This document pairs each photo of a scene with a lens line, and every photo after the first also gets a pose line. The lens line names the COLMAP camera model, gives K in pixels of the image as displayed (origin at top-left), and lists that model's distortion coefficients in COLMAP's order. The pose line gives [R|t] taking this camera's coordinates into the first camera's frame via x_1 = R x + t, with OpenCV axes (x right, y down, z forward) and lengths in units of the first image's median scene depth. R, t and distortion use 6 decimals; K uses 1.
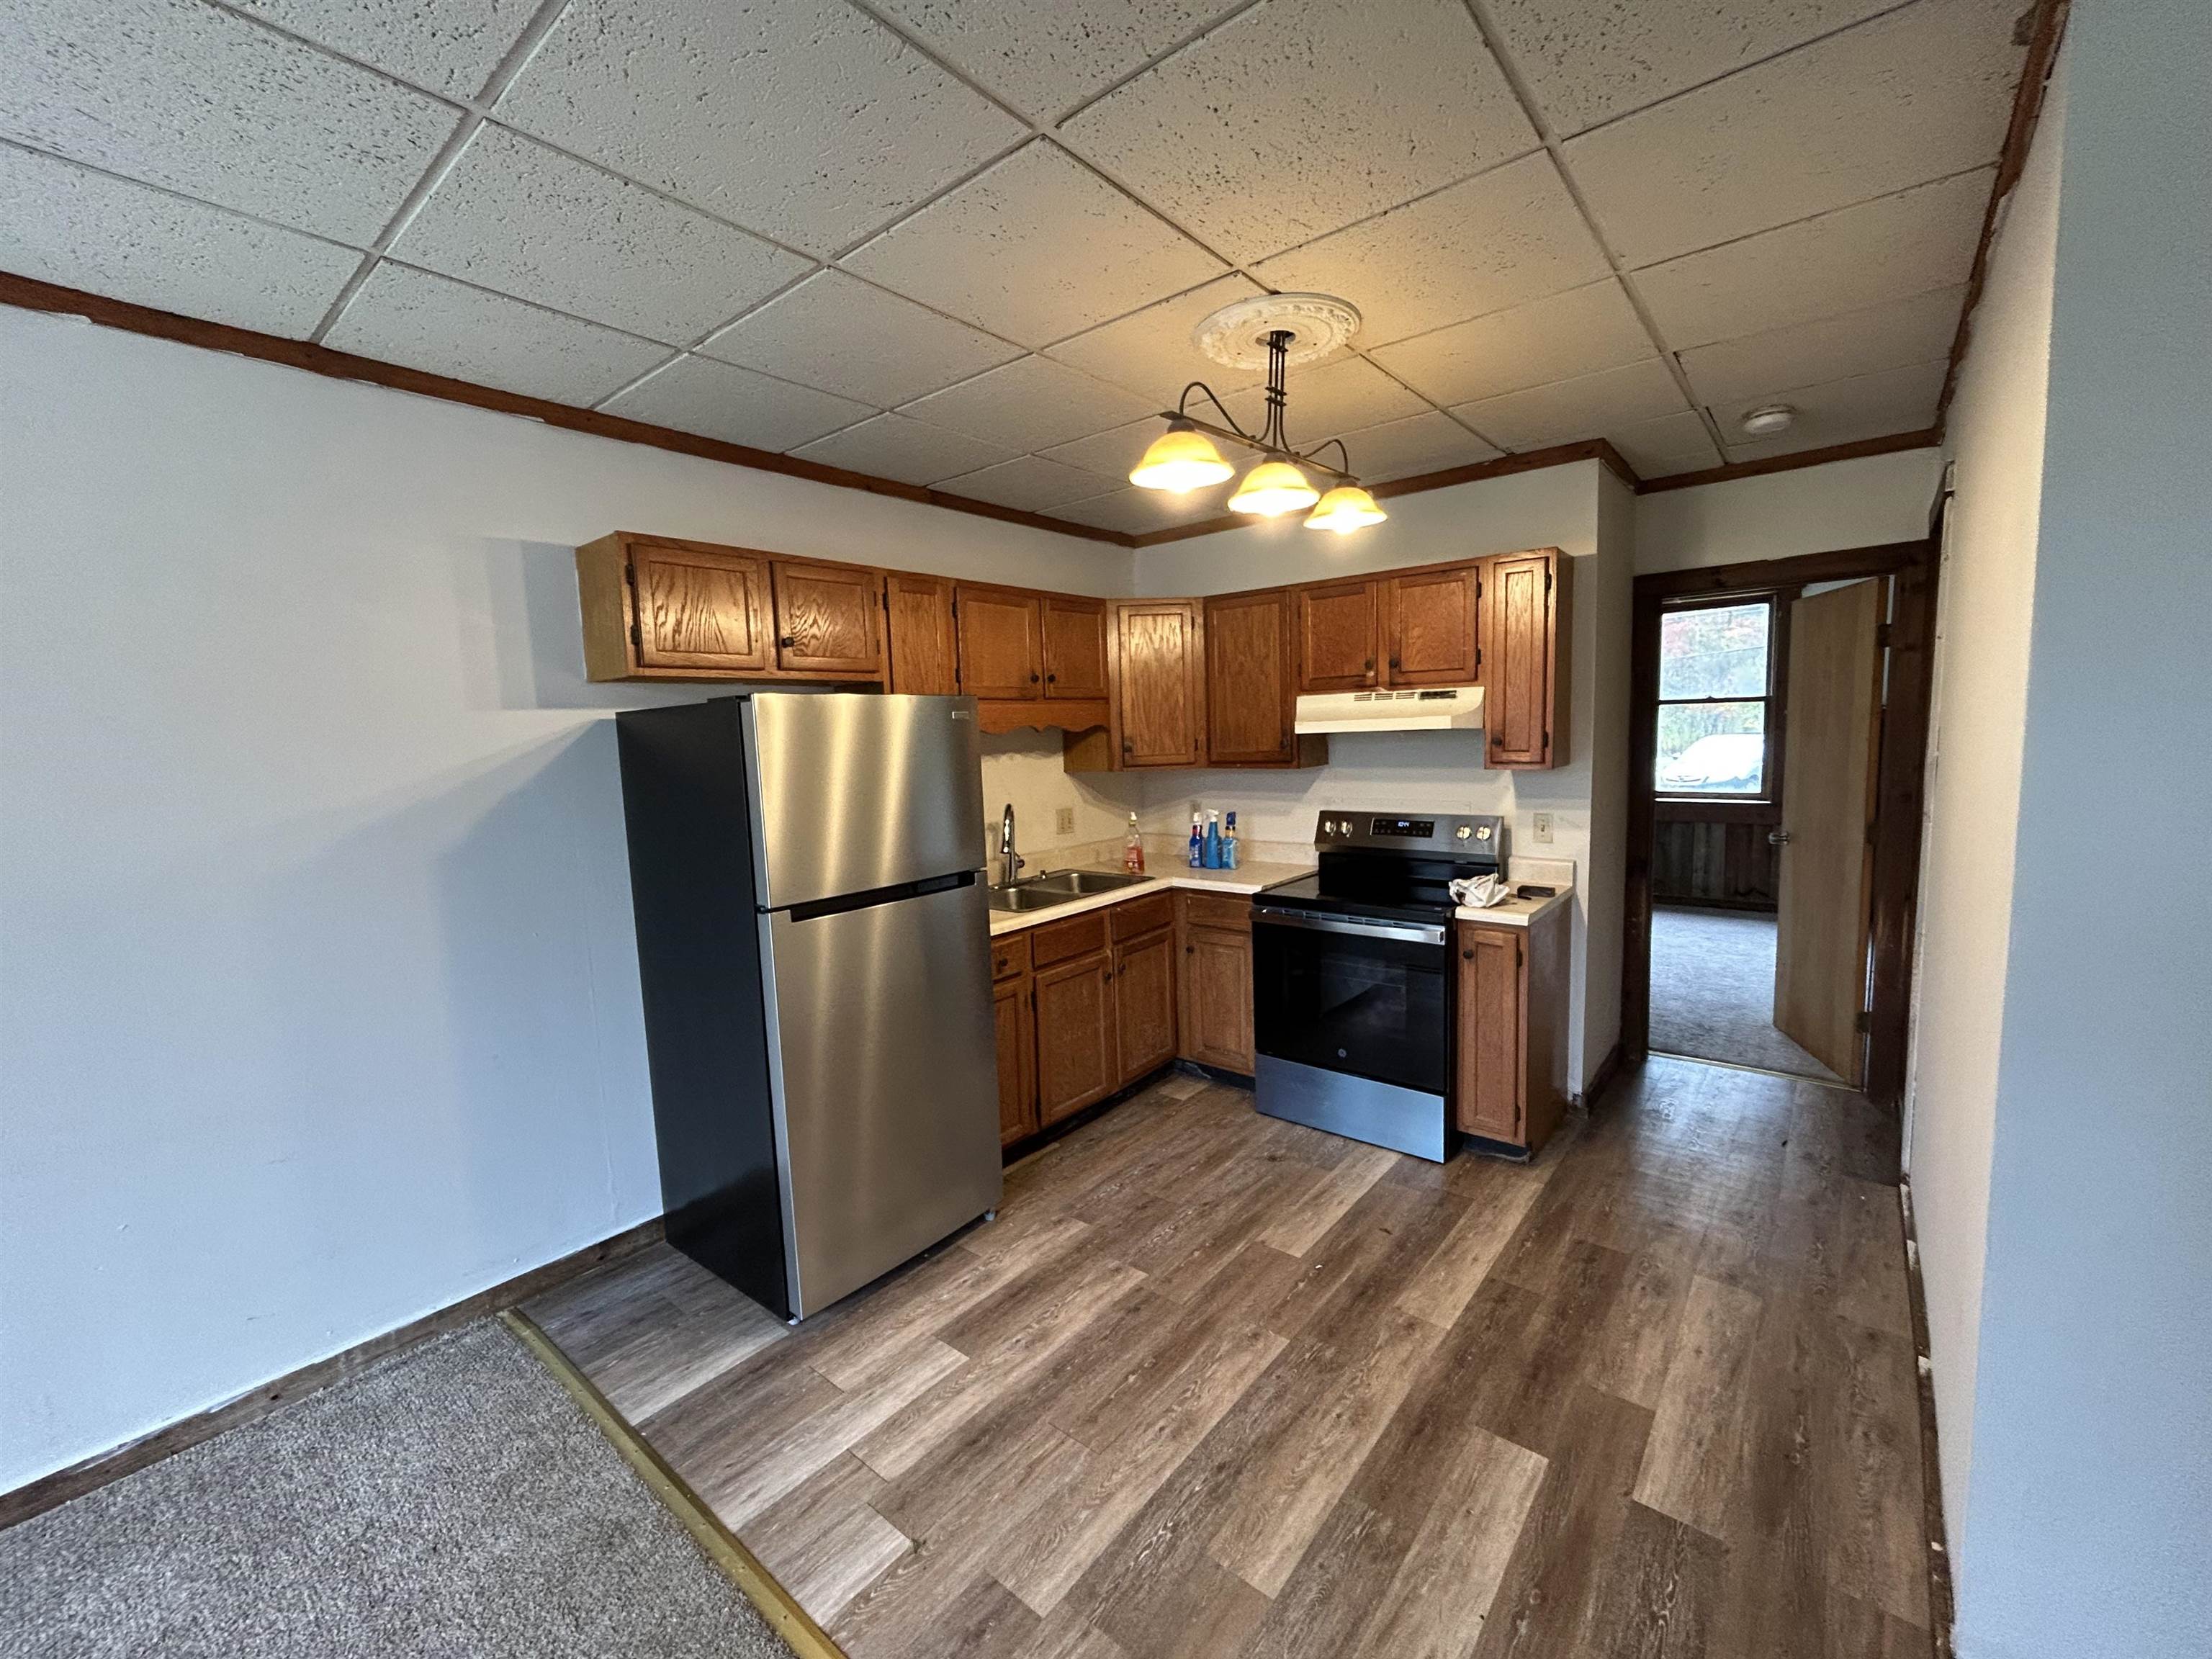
lens RADIAL K [[901.1, 0, 1106.6], [0, 901.1, 828.1], [0, 0, 1]] dist [-0.000971, 0.000248]
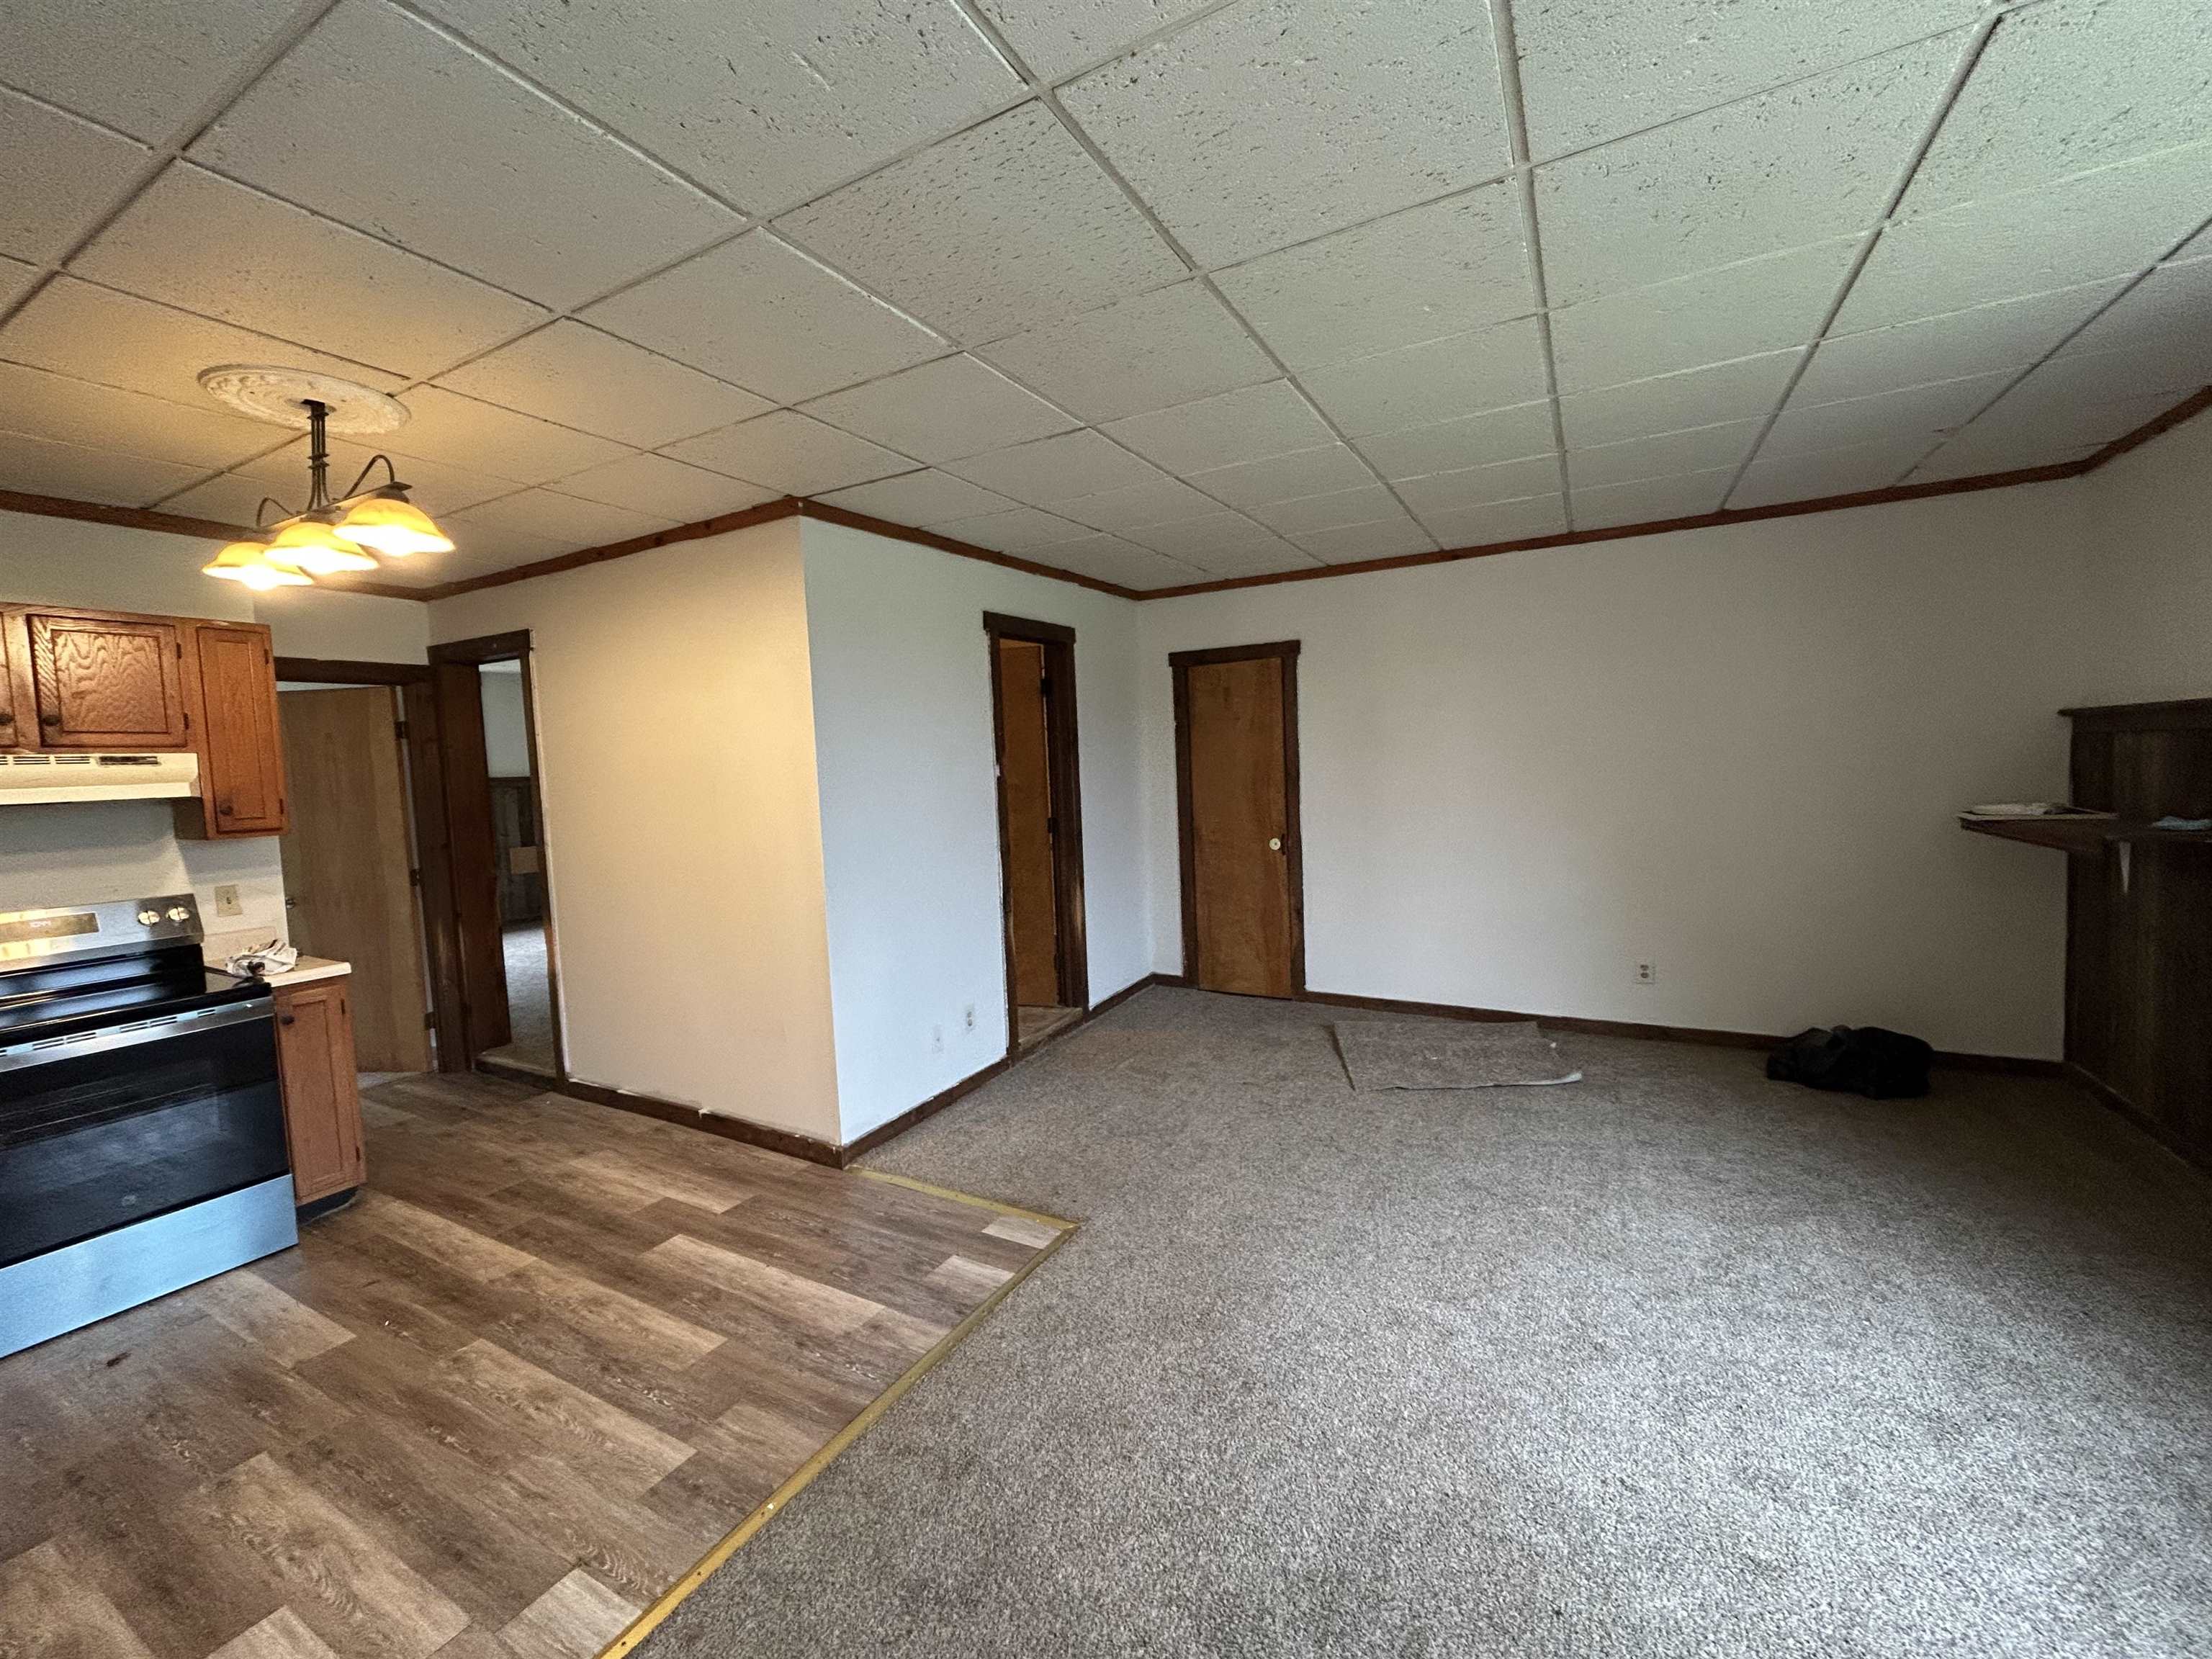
lens RADIAL K [[901.1, 0, 1102.0], [0, 901.1, 825.4], [0, 0, 1]] dist [-0.000971, 0.000248]
pose [[-0.183733, -0.029257, 0.982541, -0.910560], [0.152577, 0.986594, 0.057909, 0.010302], [-0.971063, 0.160553, -0.176806, 0.341936]]
